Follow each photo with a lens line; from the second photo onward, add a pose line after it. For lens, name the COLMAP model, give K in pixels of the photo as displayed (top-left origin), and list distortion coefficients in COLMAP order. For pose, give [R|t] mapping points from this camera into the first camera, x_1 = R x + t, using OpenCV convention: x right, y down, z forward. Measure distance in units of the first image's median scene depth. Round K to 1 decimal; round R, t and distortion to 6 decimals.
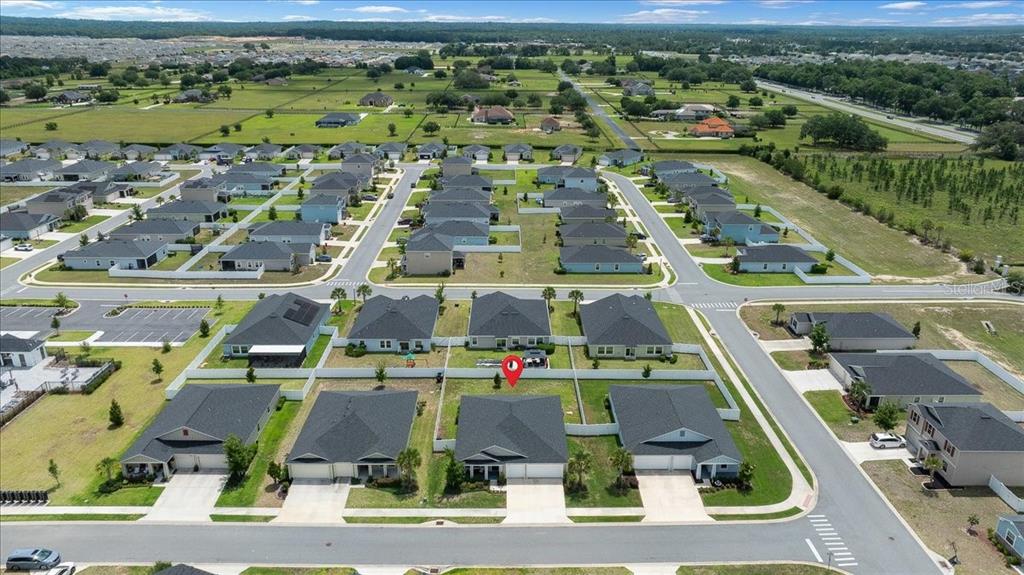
lens RADIAL K [[717.2, 0, 514.5], [0, 717.2, 289.5], [0, 0, 1]] dist [-0.012133, -0.005860]
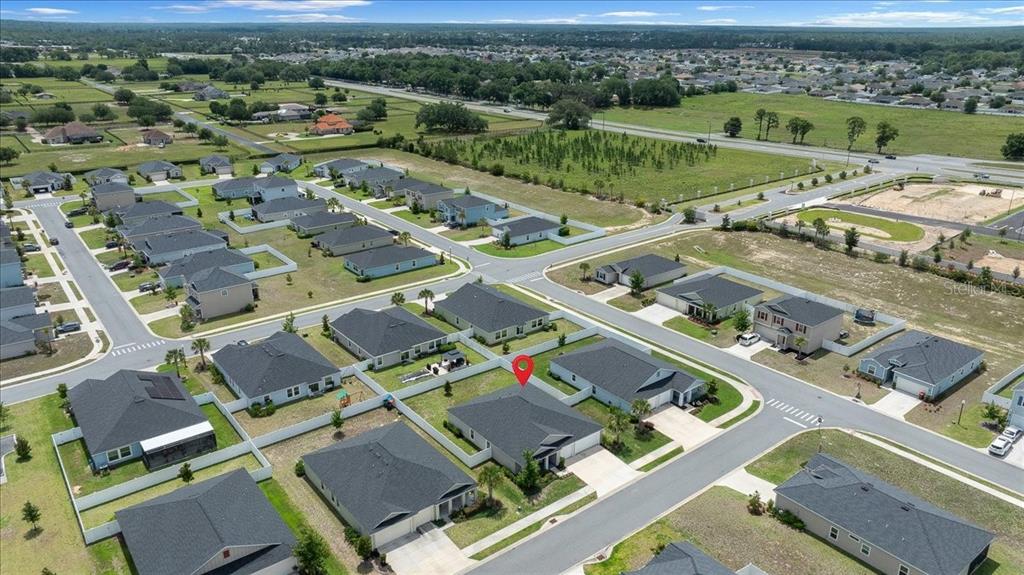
lens RADIAL K [[717.2, 0, 515.3], [0, 717.2, 282.7], [0, 0, 1]] dist [-0.012133, -0.005860]
pose [[0.792067, -0.209678, 0.573293, -0.391452], [0.213001, 0.975061, 0.062338, -0.044683], [-0.572067, 0.072736, 0.816976, 0.110707]]
